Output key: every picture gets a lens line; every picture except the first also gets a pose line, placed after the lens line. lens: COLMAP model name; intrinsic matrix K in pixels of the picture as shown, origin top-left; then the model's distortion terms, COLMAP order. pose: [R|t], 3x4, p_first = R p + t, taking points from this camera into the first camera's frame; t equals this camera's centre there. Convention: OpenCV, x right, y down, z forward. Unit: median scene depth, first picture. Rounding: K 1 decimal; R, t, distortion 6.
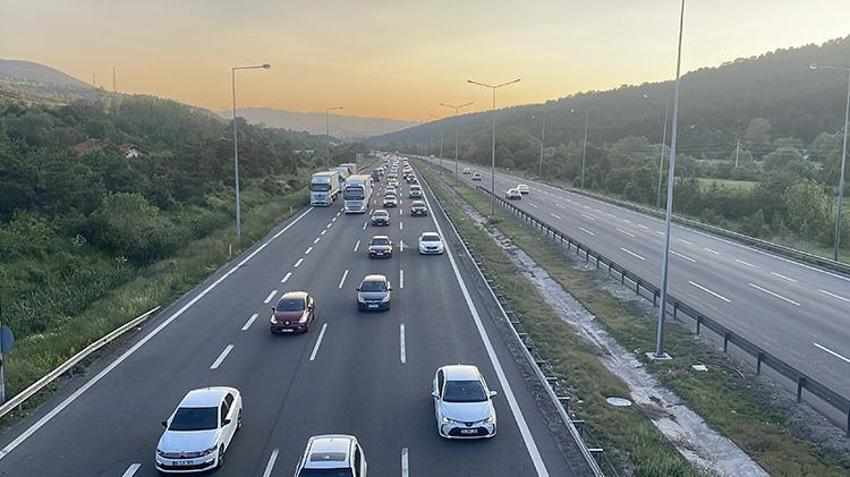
lens RADIAL K [[742.7, 0, 425.0], [0, 742.7, 238.5], [0, 0, 1]] dist [0.050815, -0.010104]
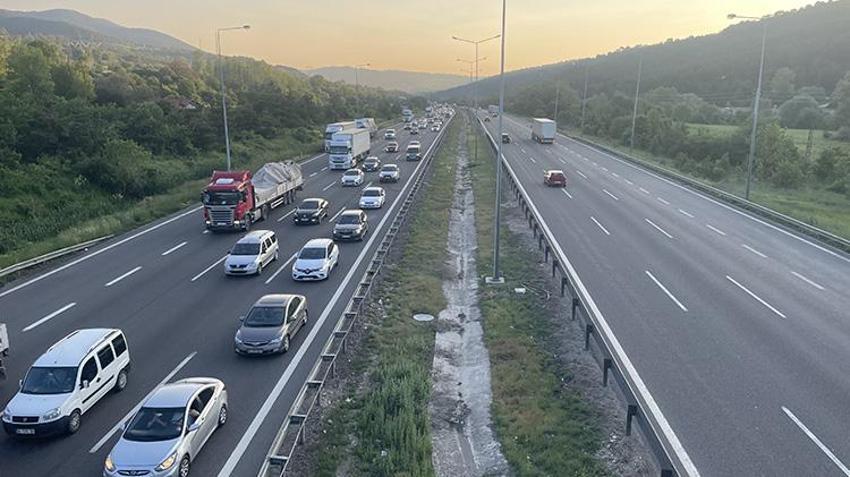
lens RADIAL K [[649.8, 0, 425.0], [0, 649.8, 238.5], [0, 0, 1]] dist [0.075800, -0.094677]
pose [[0.995811, 0.008189, -0.091064, 0.175732], [-0.000305, 0.996273, 0.086258, 0.004747], [0.091430, -0.085869, 0.992102, 0.005079]]
